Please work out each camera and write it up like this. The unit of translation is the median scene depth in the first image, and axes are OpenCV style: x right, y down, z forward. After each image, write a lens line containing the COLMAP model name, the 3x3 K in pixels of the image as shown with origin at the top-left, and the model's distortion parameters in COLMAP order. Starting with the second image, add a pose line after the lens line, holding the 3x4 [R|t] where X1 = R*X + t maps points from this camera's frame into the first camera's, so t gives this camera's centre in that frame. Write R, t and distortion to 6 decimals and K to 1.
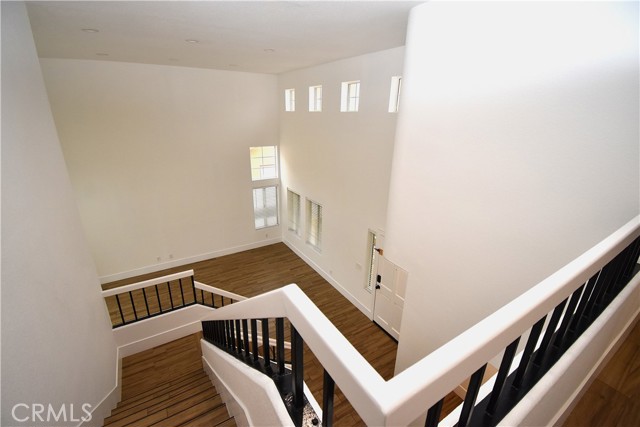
lens RADIAL K [[288.6, 0, 320.0], [0, 288.6, 213.5], [0, 0, 1]] dist [0.015227, -0.024718]
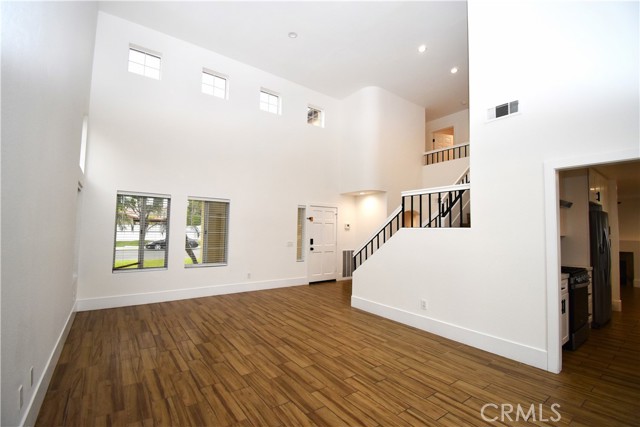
lens RADIAL K [[288.6, 0, 320.0], [0, 288.6, 213.5], [0, 0, 1]] dist [0.015227, -0.024718]
pose [[-0.064966, 0.029995, 0.997437, -1.092488], [0.319312, 0.947618, -0.007700, 0.126727], [-0.945420, 0.317993, -0.071140, 1.011583]]
